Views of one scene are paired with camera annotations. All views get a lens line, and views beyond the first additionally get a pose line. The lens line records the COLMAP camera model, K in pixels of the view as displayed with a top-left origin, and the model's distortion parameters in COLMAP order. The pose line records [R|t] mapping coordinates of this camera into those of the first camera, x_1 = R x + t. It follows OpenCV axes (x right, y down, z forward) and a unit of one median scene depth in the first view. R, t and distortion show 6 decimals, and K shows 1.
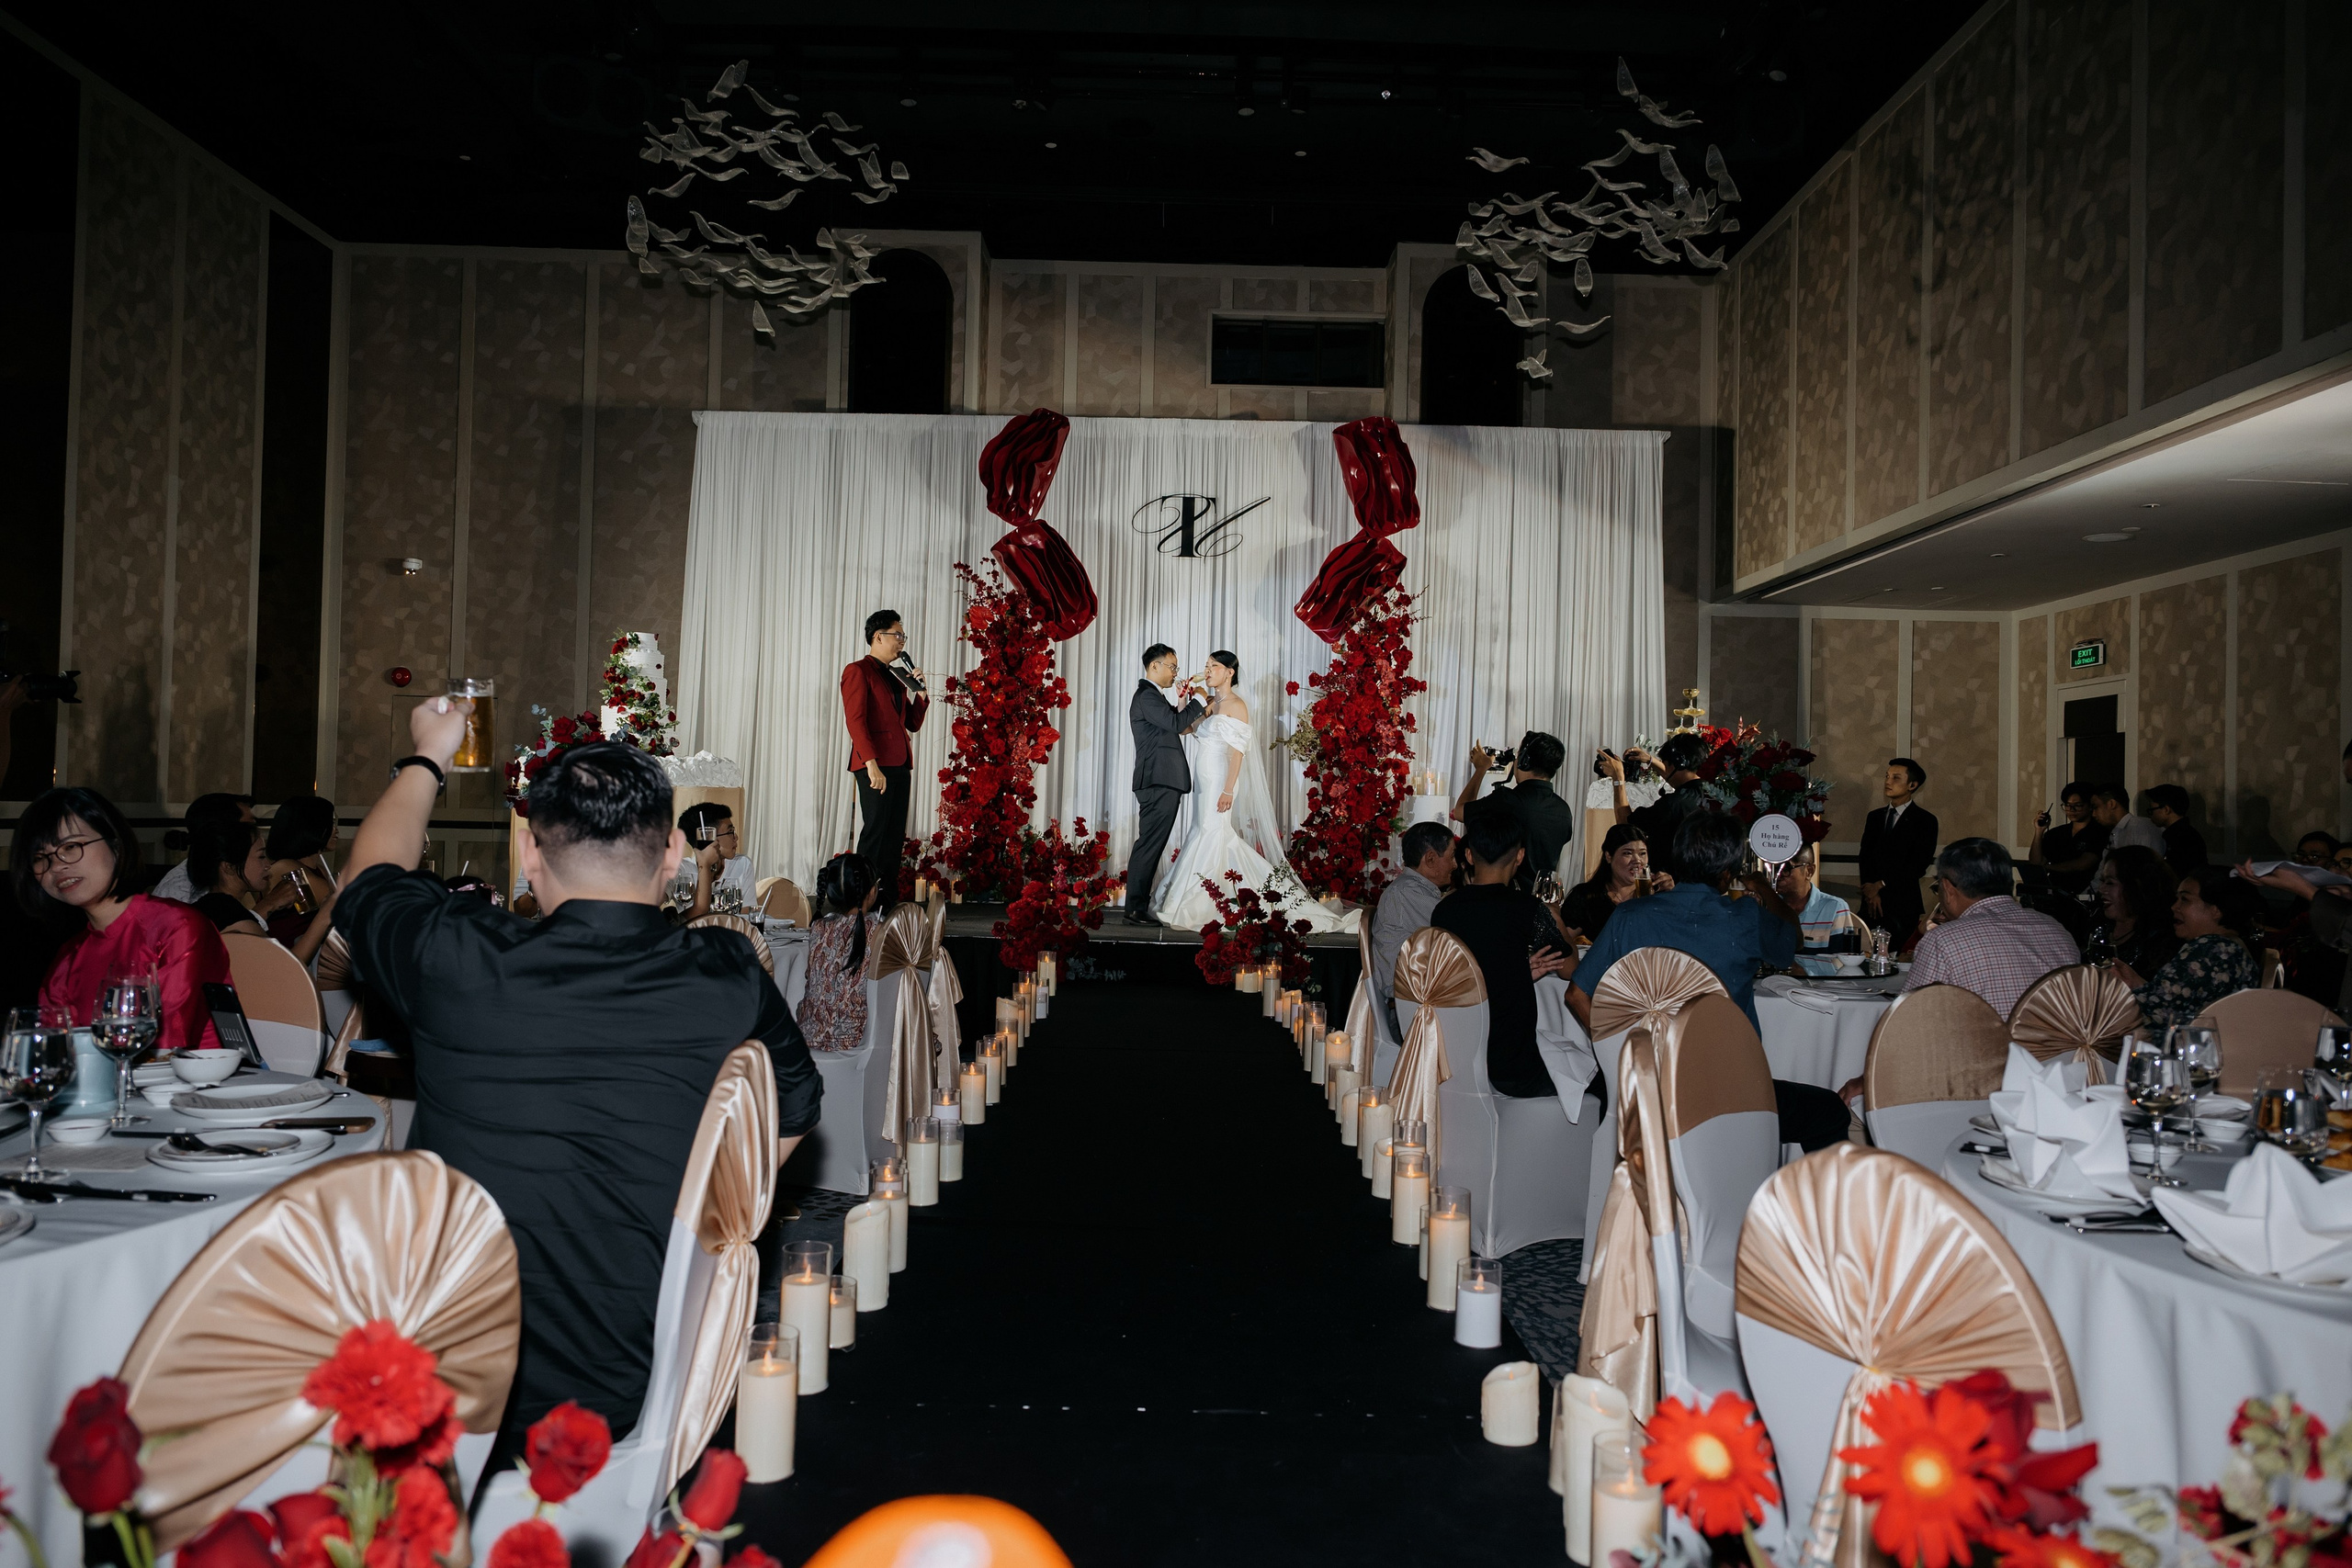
lens RADIAL K [[1640.3, 0, 1176.1], [0, 1640.3, 798.2], [0, 0, 1]] dist [0.006852, 0.003987]
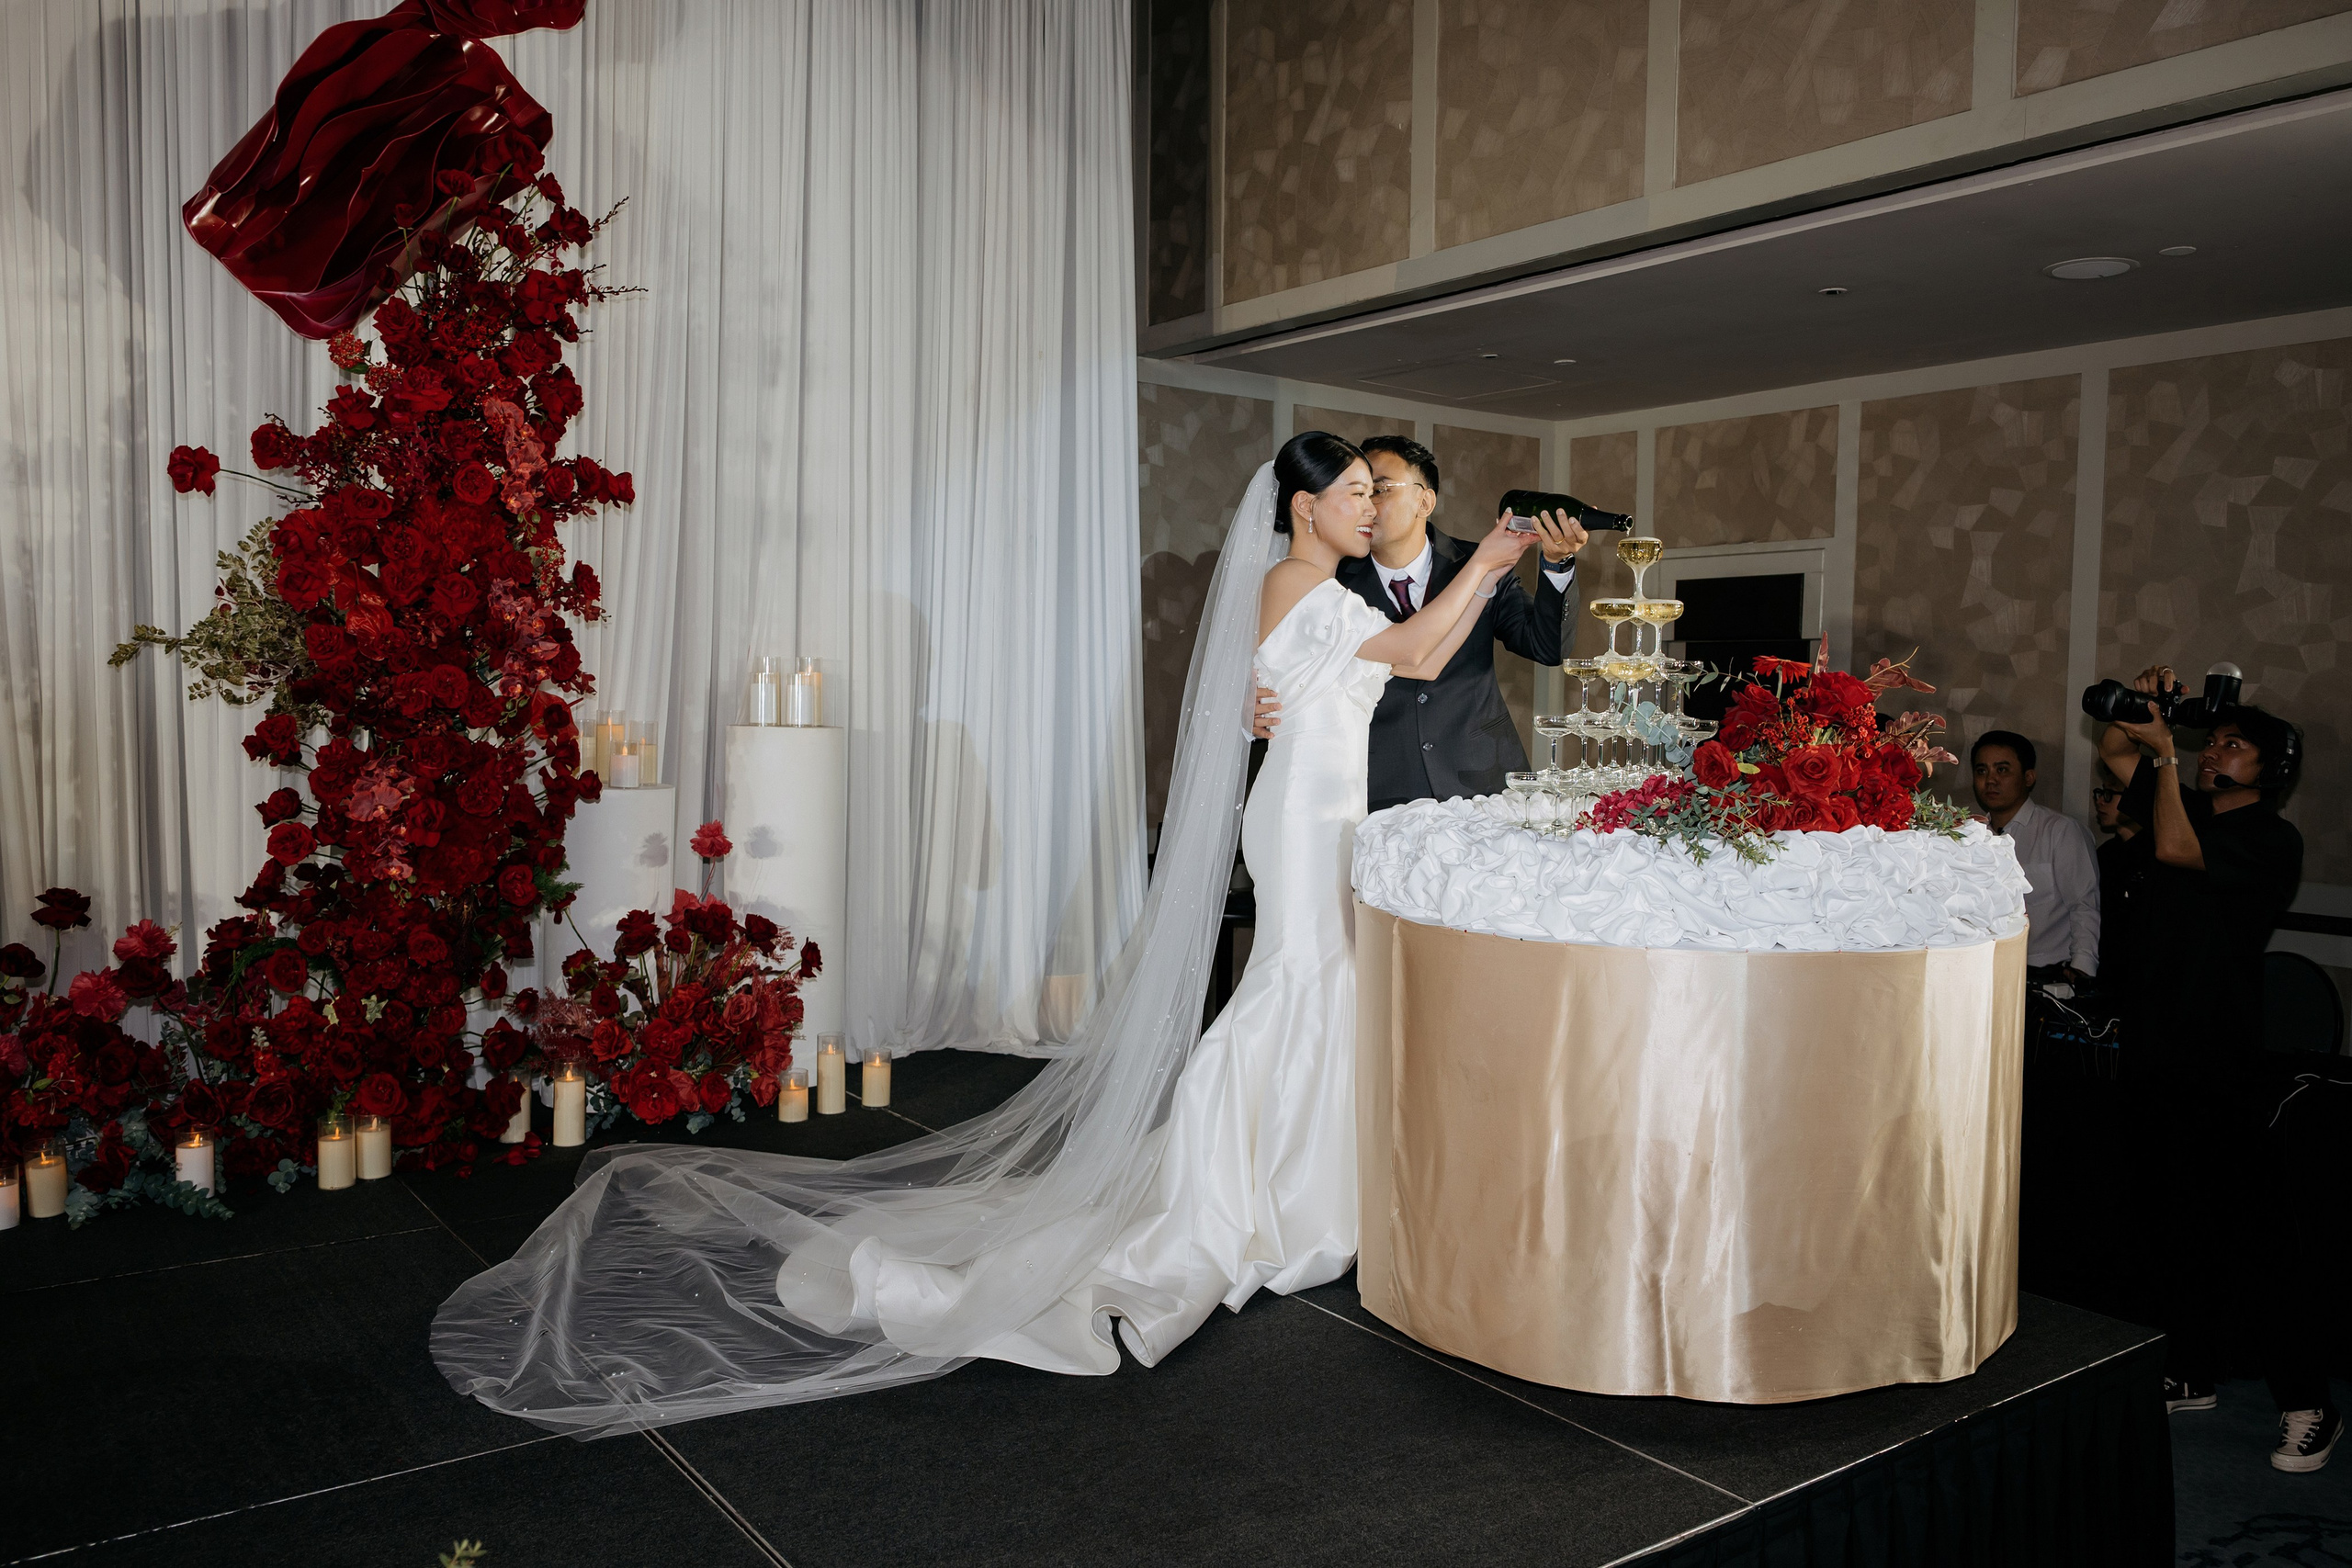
lens RADIAL K [[1763.1, 0, 1225.4], [0, 1763.1, 794.3], [0, 0, 1]] dist [0.005393, -0.001407]
pose [[0.791678, -0.045507, 0.609241, 0.019439], [-0.009125, 0.996230, 0.086271, -0.036407], [-0.610870, -0.073858, 0.788278, 0.611618]]
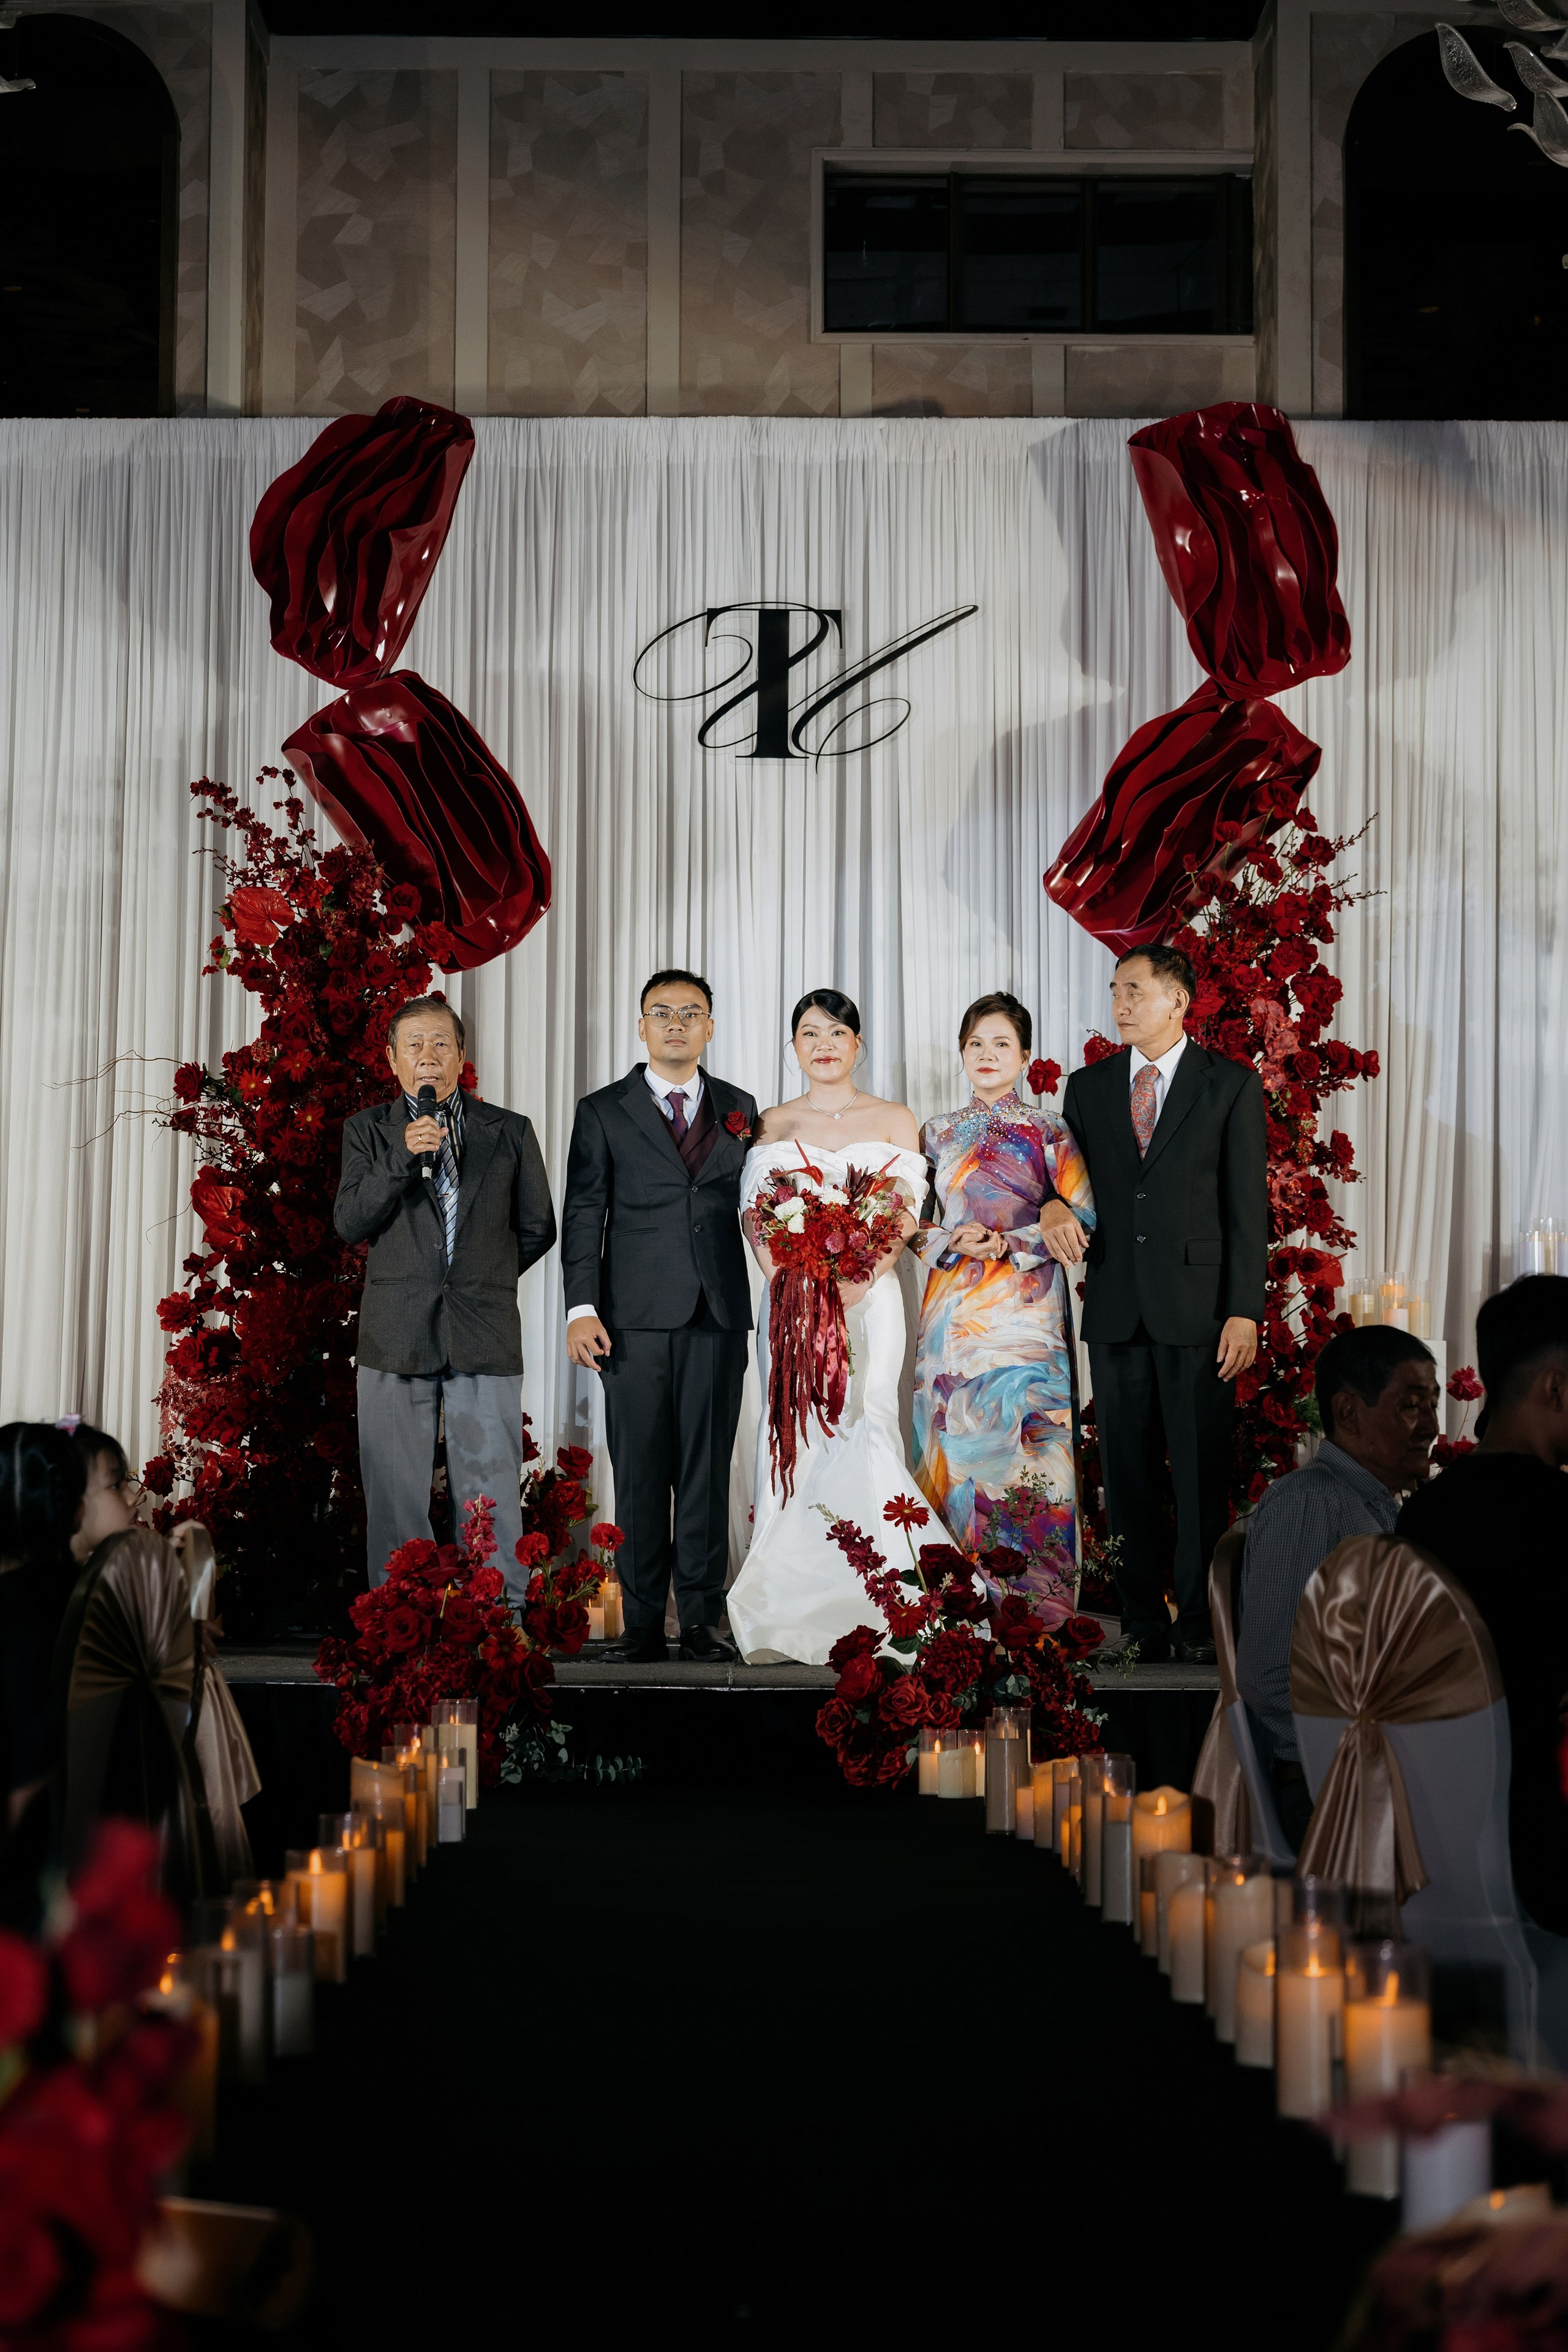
lens RADIAL K [[4410.7, 0, 784.0], [0, 4410.7, 1176.0], [0, 0, 1]] dist [0.000889, 0.080563]
pose [[0.999742, -0.020383, 0.010068, -0.003547], [0.020993, 0.997682, -0.064733, 0.025055], [-0.008725, 0.064928, 0.997852, -0.068131]]
